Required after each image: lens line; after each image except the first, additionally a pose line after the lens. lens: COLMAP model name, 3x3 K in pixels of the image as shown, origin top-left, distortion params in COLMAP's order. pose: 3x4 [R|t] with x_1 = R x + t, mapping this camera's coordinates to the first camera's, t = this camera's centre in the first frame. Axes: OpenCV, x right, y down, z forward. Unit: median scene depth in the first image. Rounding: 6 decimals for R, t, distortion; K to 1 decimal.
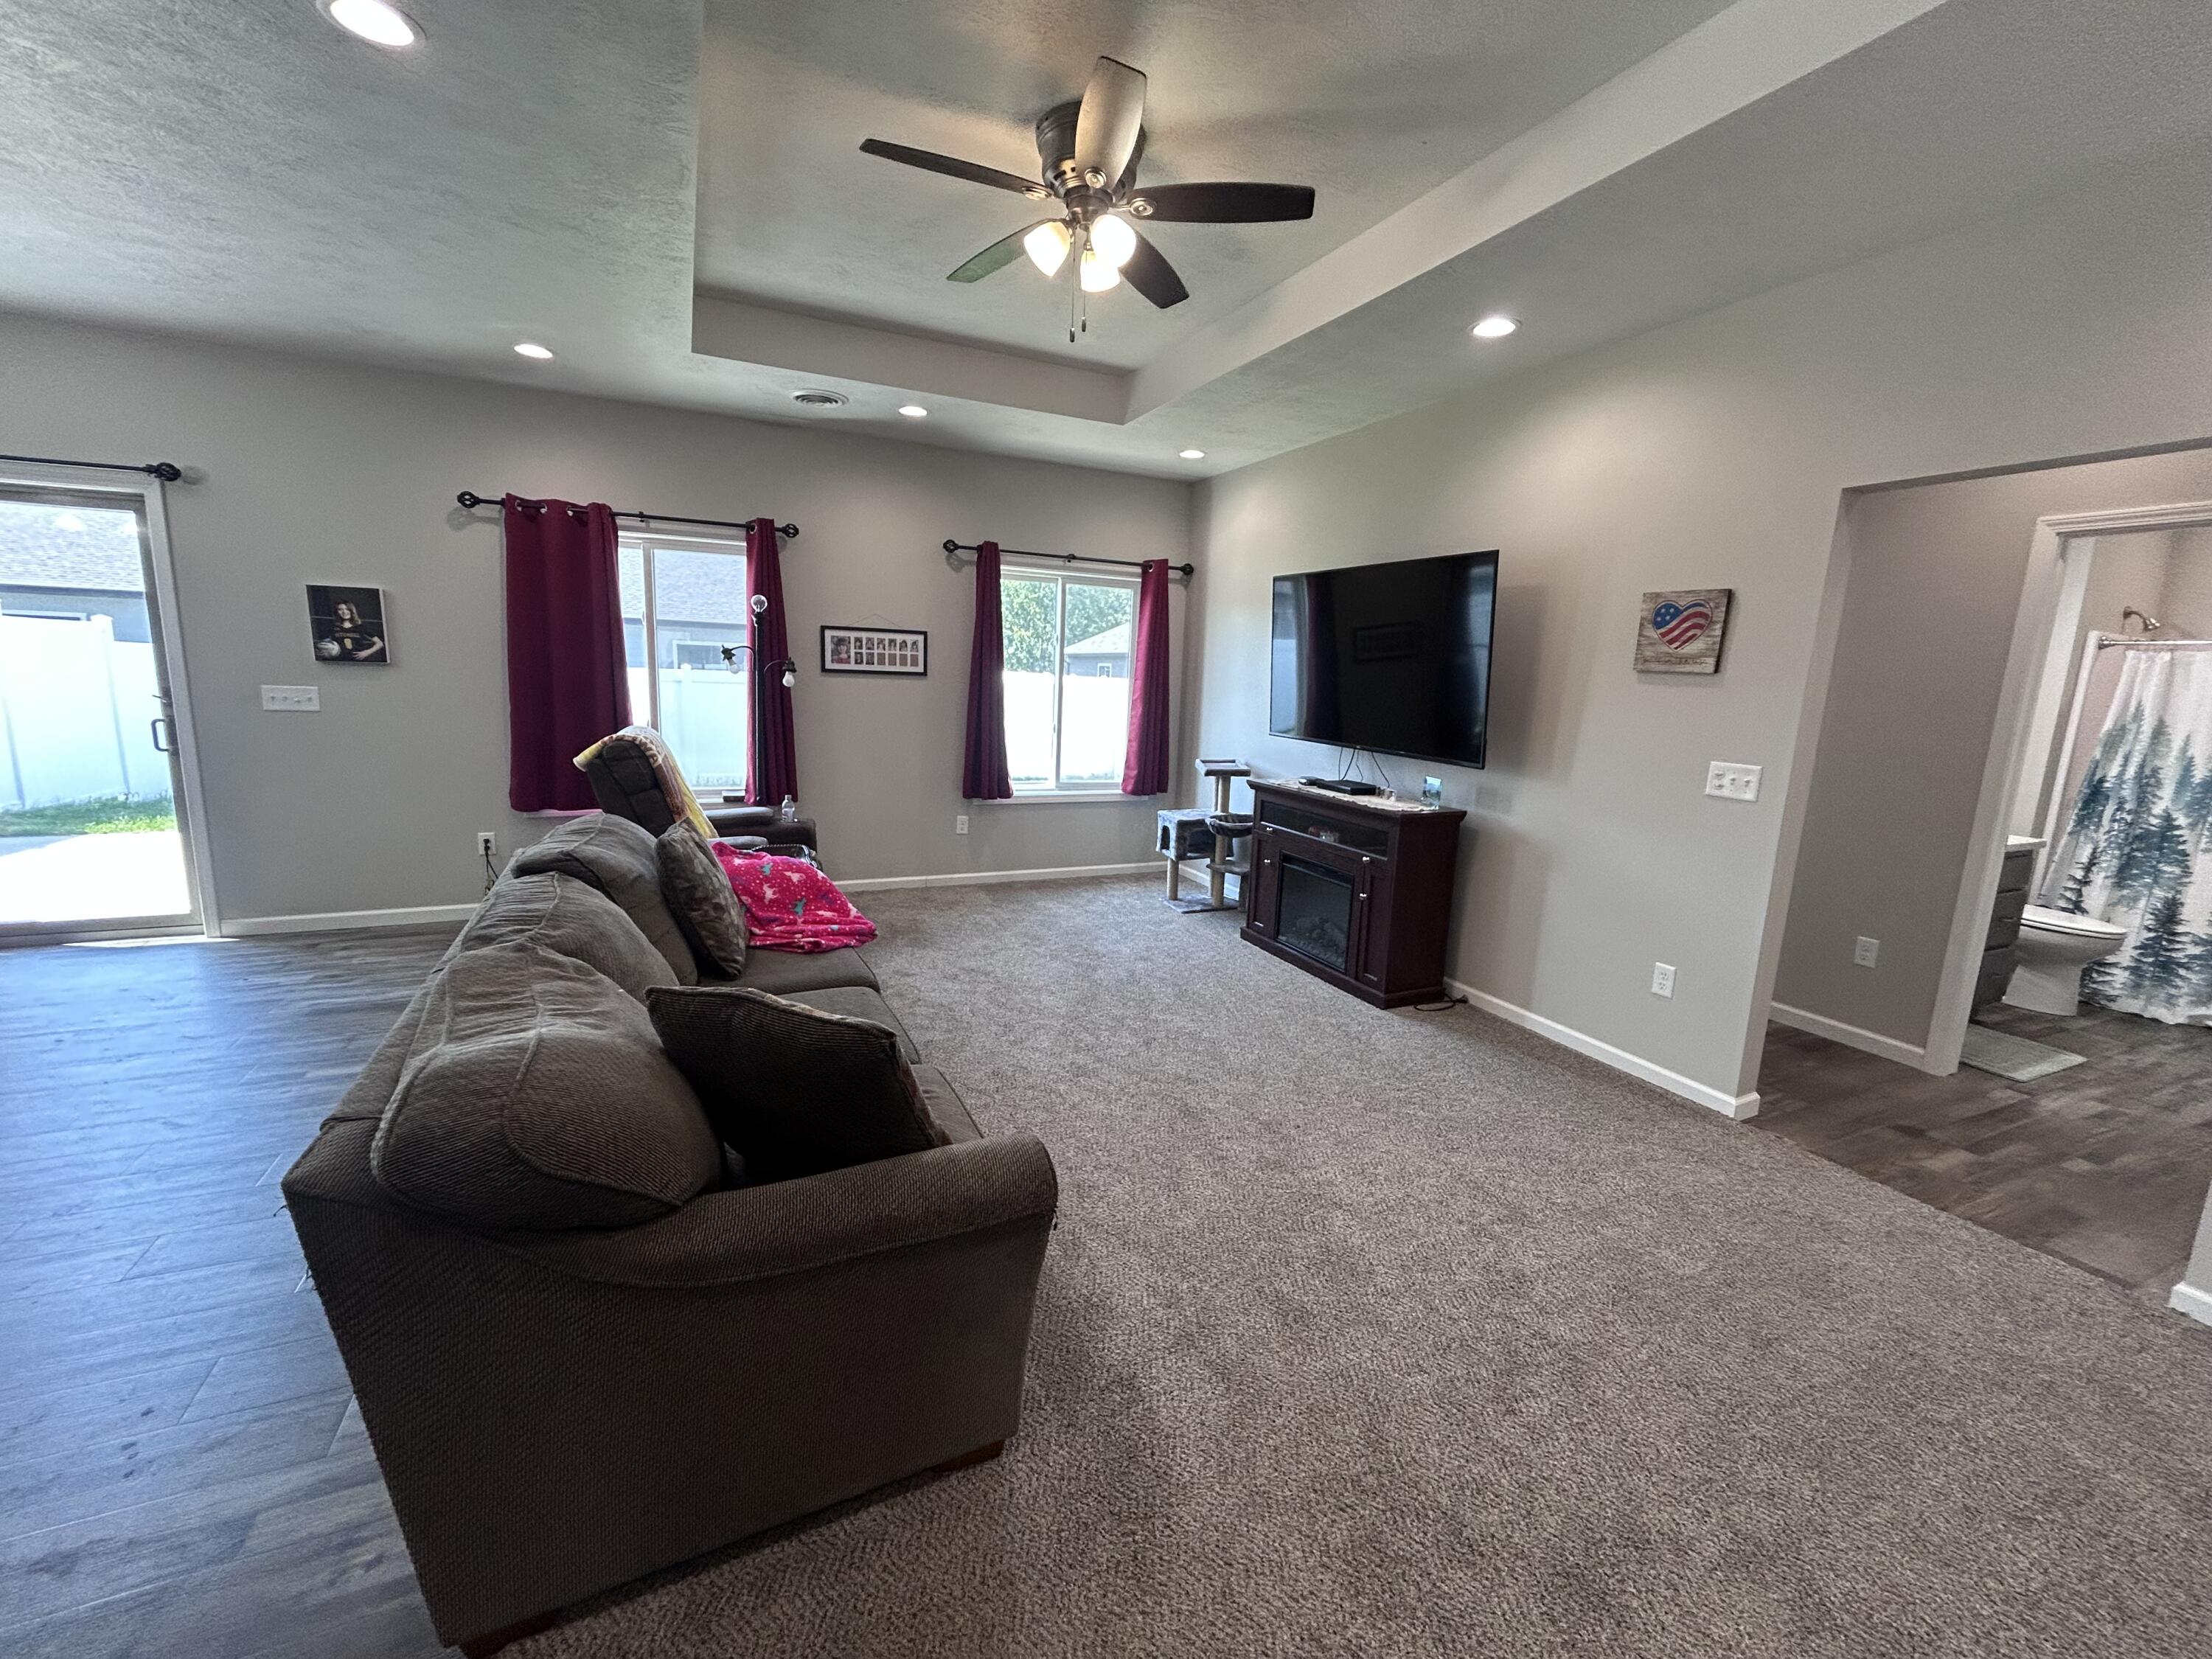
lens RADIAL K [[895.9, 0, 1104.5], [0, 895.9, 828.5], [0, 0, 1]] dist [0.000508, -0.000883]
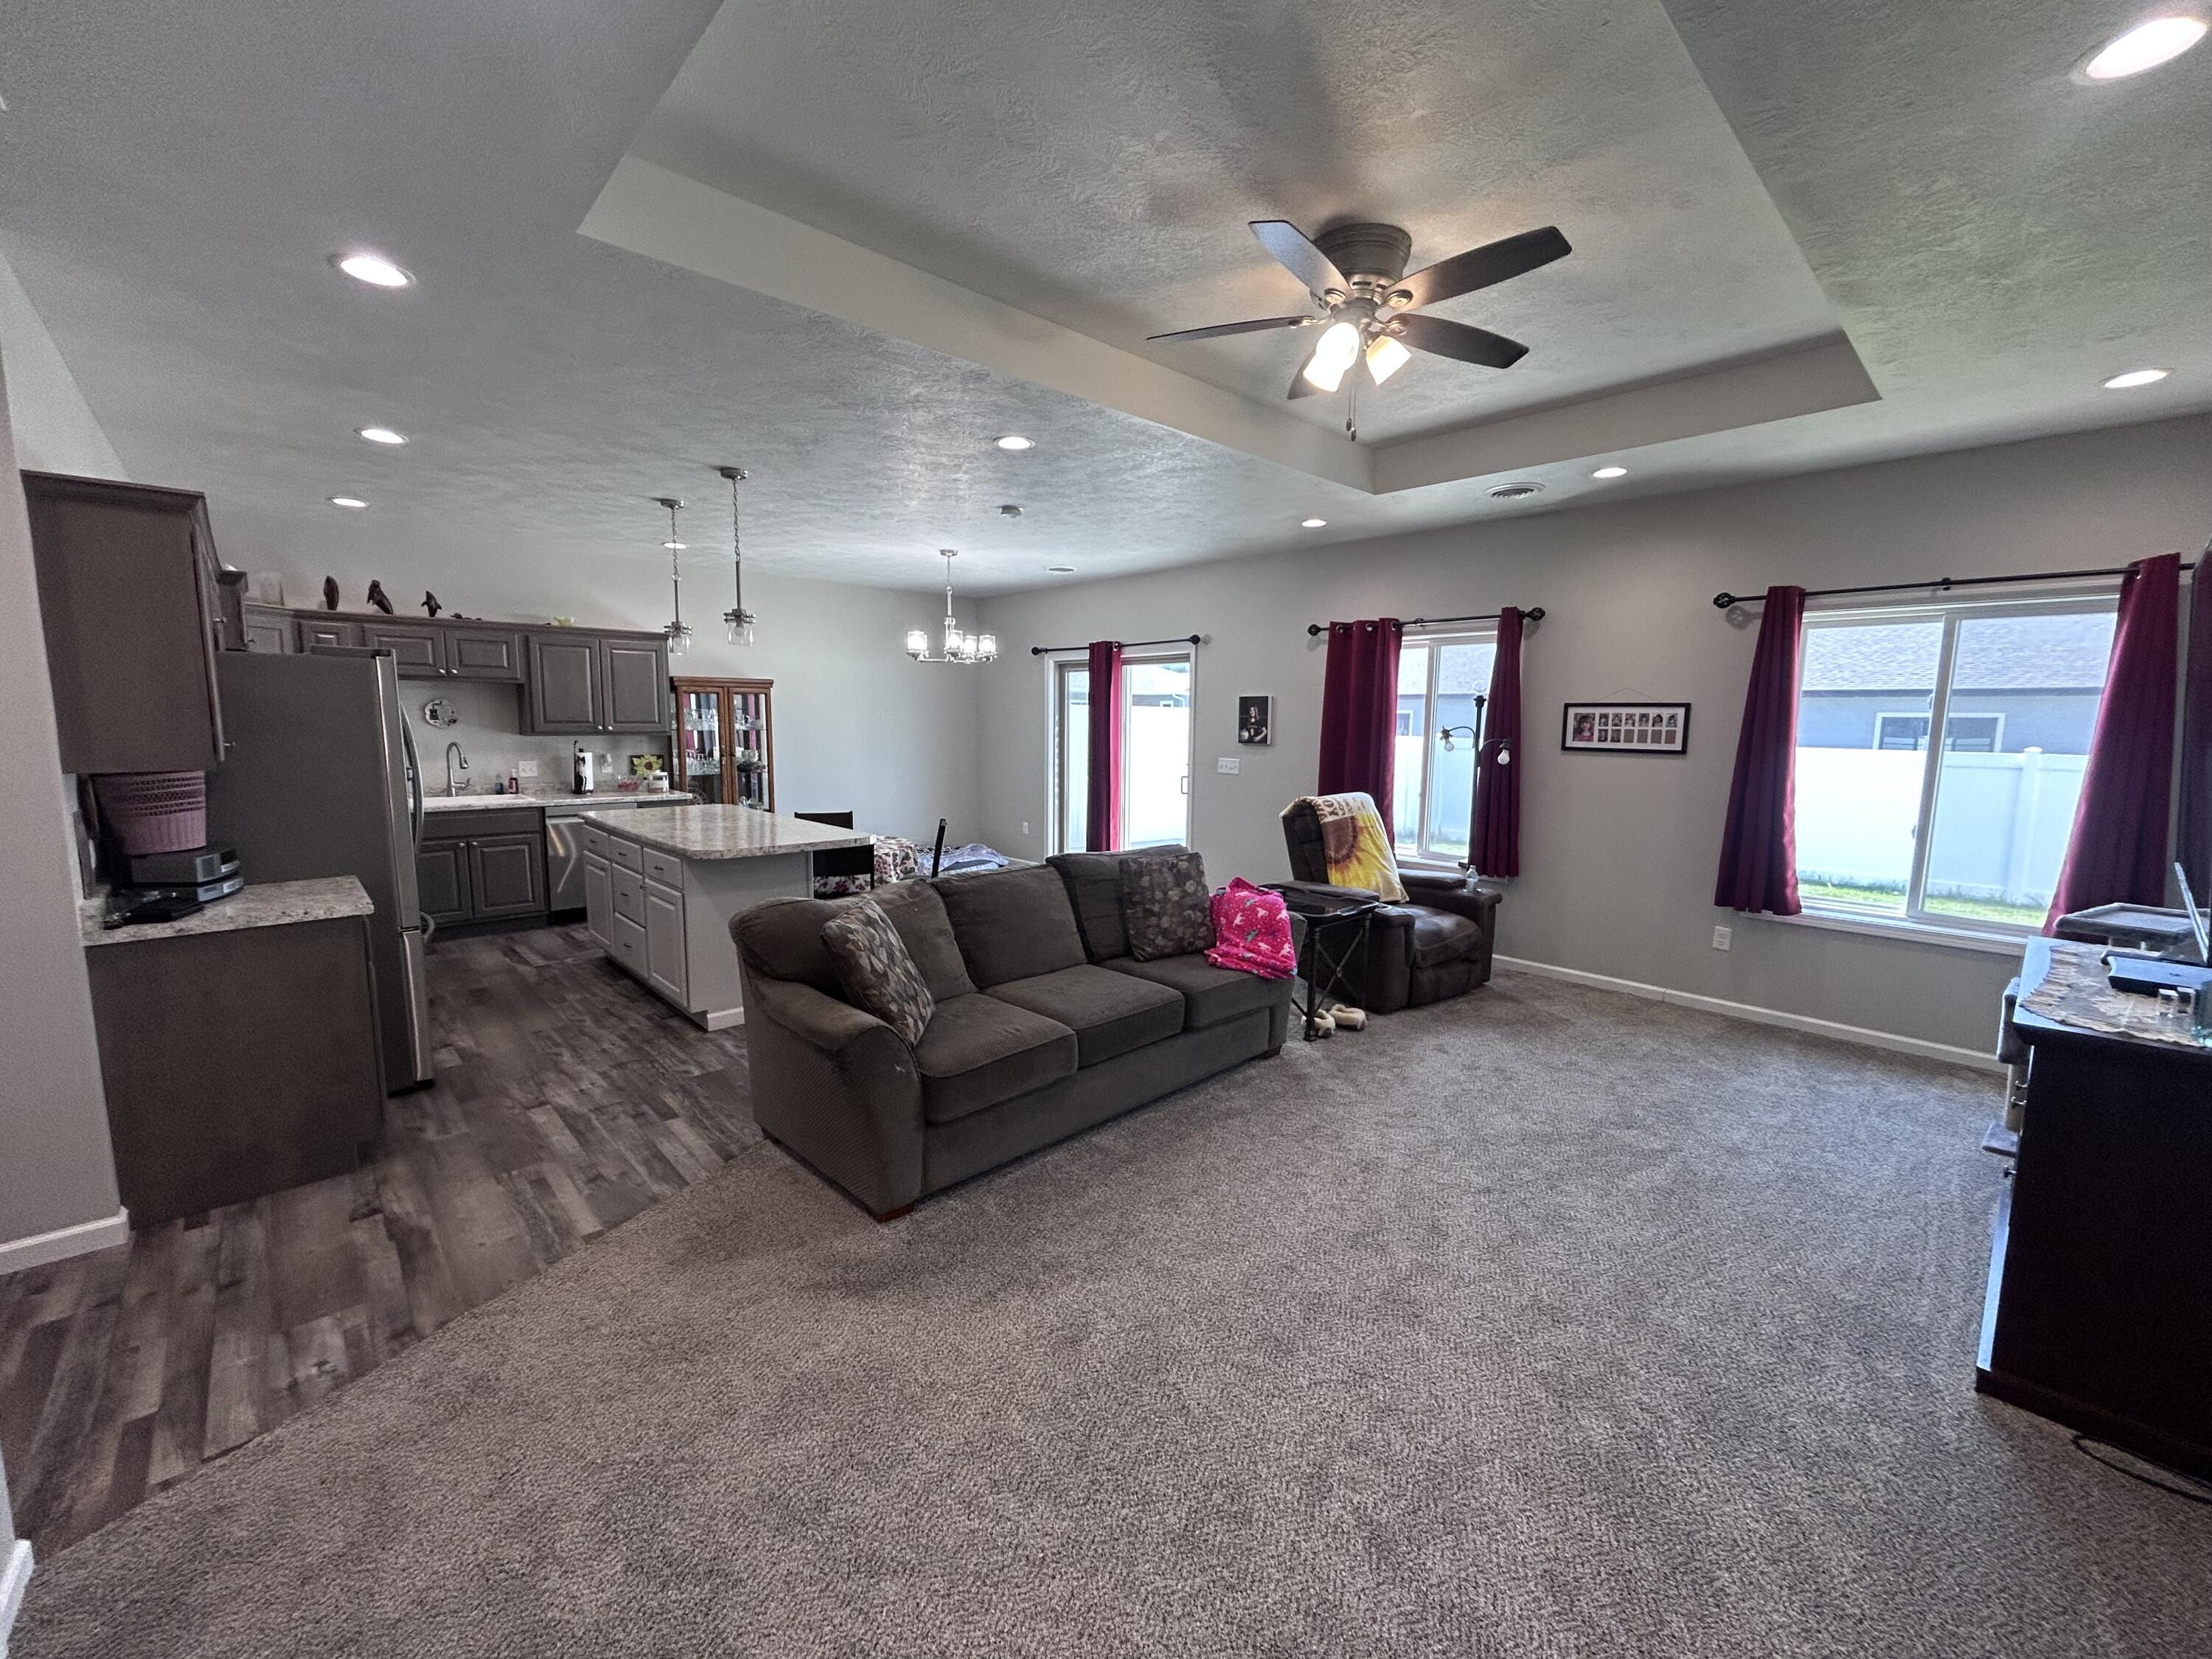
lens RADIAL K [[898.8, 0, 1106.0], [0, 898.8, 829.5], [0, 0, 1]] dist [-0.000713, 0.000164]
pose [[0.312341, 0.084699, -0.946187, 0.489737], [-0.162711, 0.986068, 0.034558, -0.044346], [0.935932, 0.143161, 0.321771, 0.242943]]
